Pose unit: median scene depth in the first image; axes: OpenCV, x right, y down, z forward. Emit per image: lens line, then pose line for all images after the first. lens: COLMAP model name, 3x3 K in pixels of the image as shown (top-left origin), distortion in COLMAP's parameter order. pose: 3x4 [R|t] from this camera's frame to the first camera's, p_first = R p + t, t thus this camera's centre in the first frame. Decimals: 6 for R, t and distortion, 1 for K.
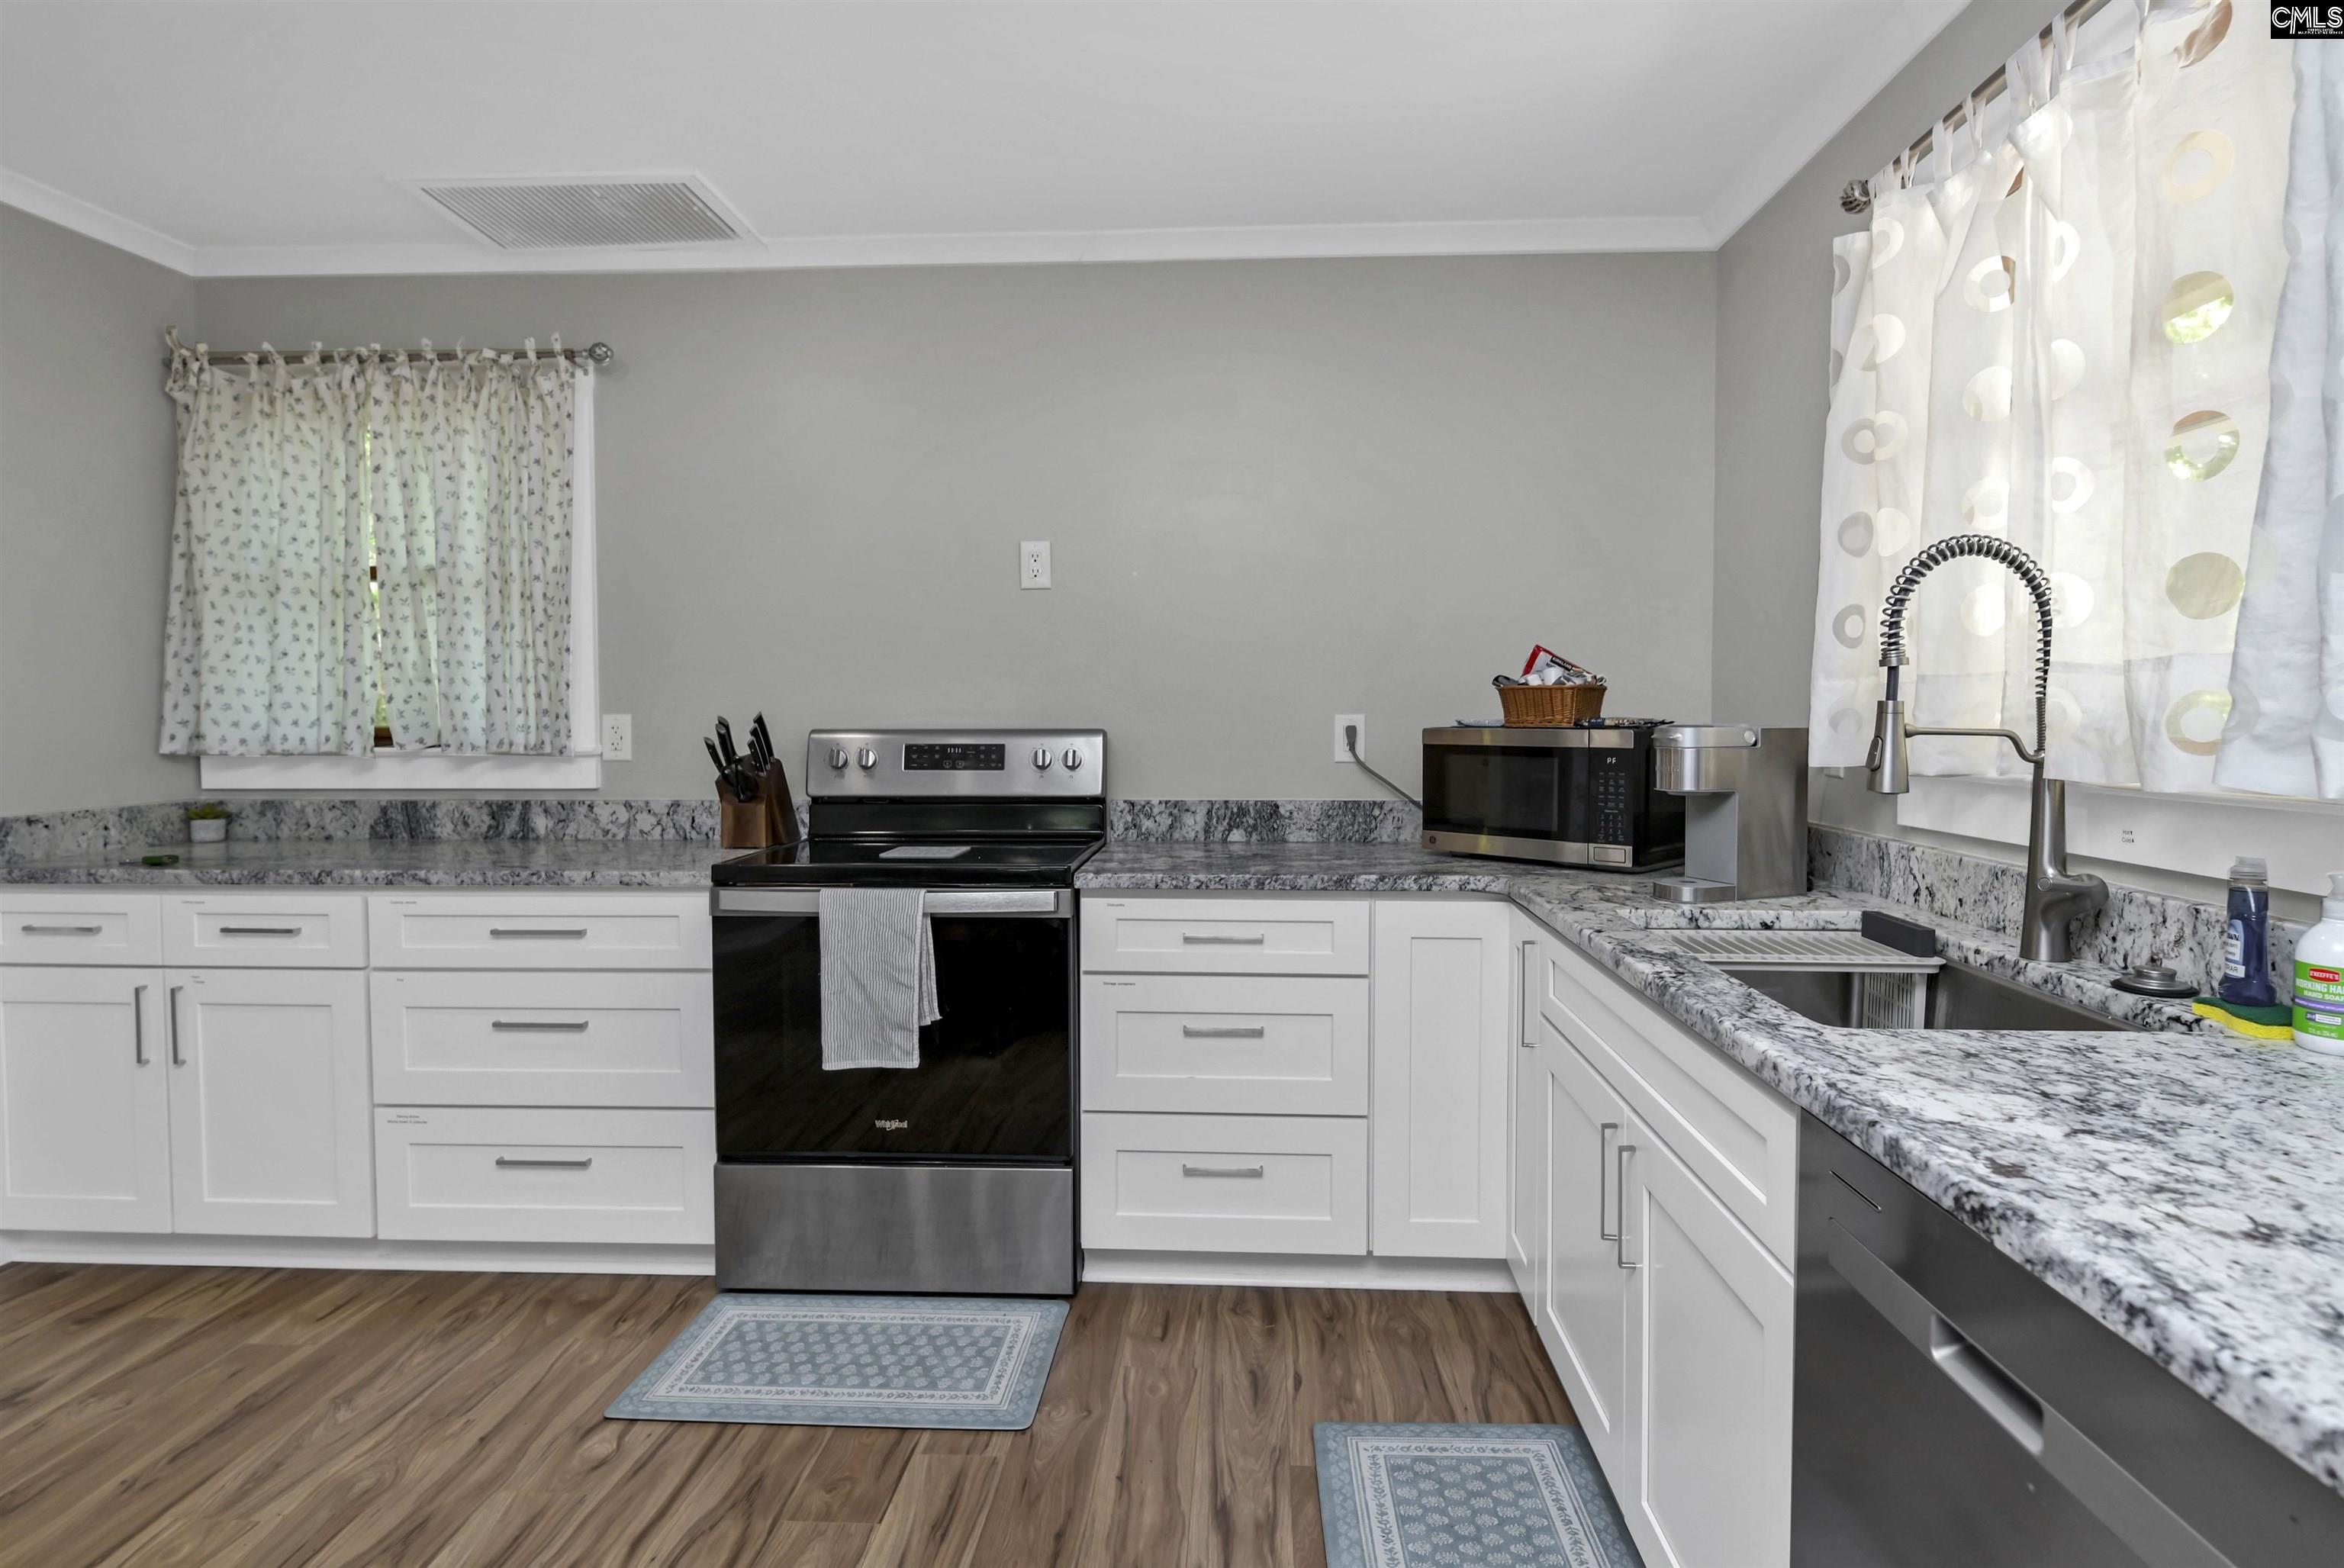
lens RADIAL K [[1238.2, 0, 1173.4], [0, 1238.2, 779.9], [0, 0, 1]] dist [0.006294, -0.001171]
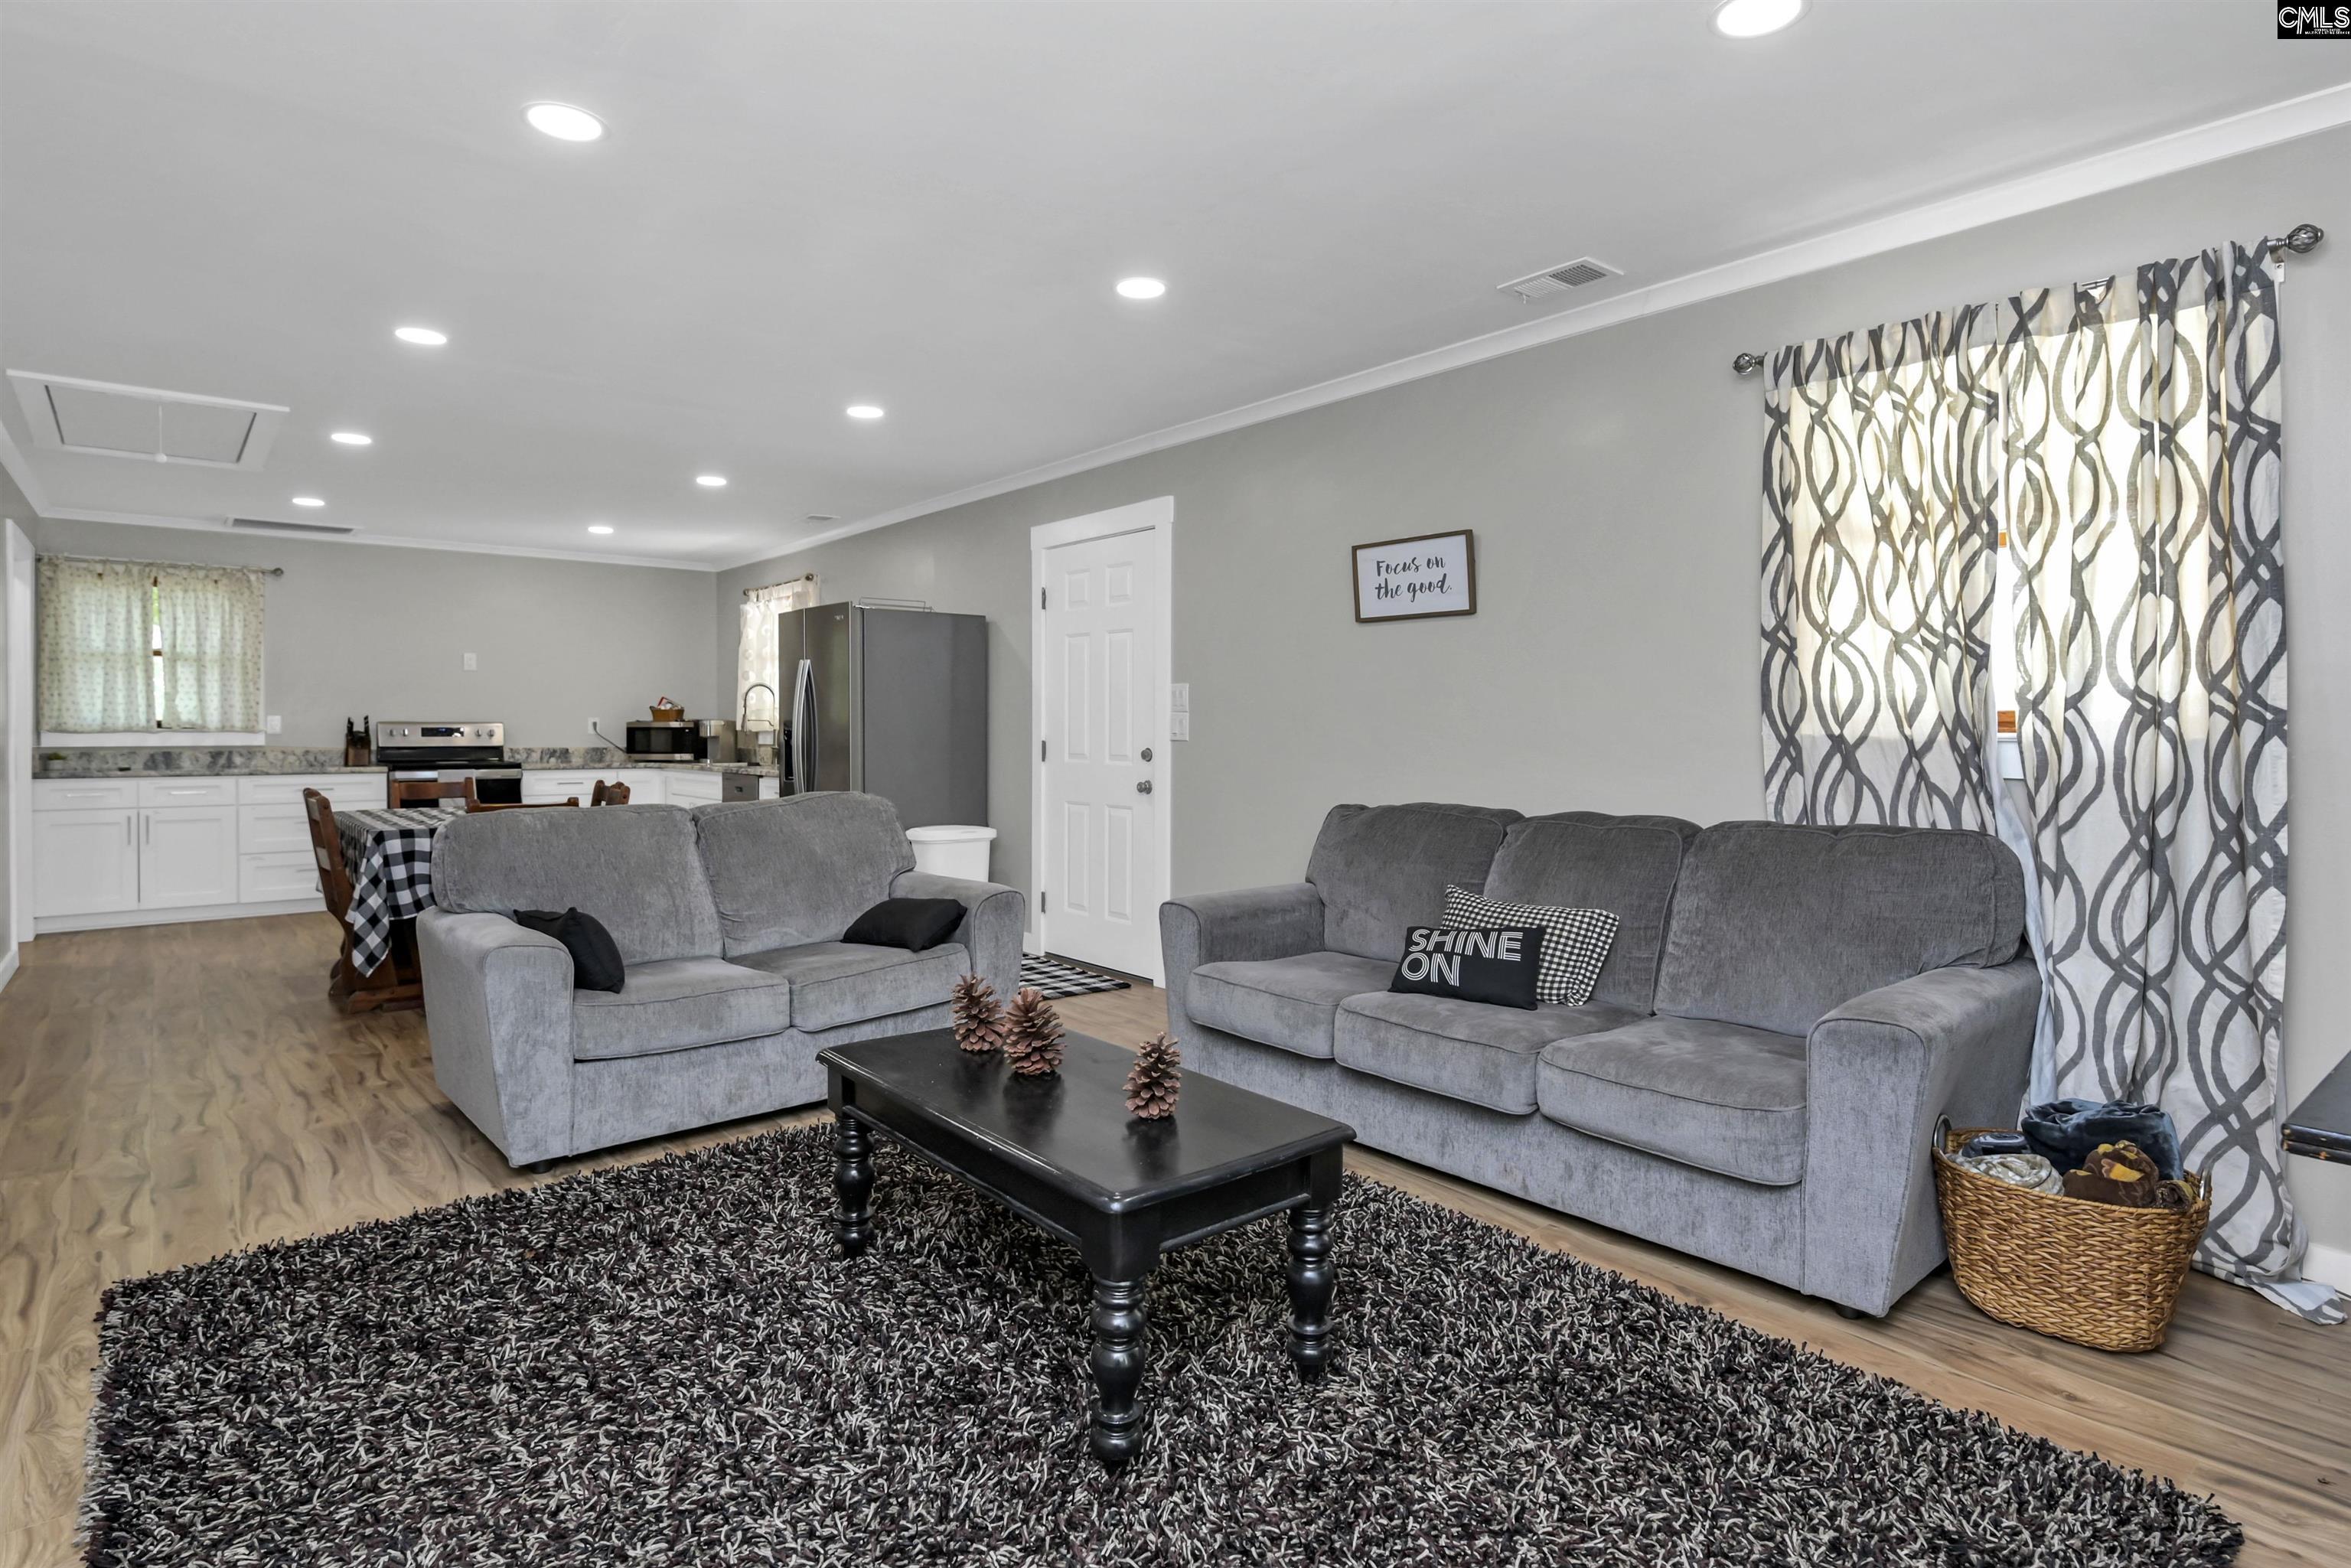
lens RADIAL K [[1241.9, 0, 1206.2], [0, 1241.9, 743.1], [0, 0, 1]] dist [0.006294, -0.001171]
pose [[0.719295, -0.006132, 0.694678, -0.863858], [0.034365, 0.999051, -0.026764, 0.136285], [-0.693854, 0.043123, 0.718823, -2.127955]]
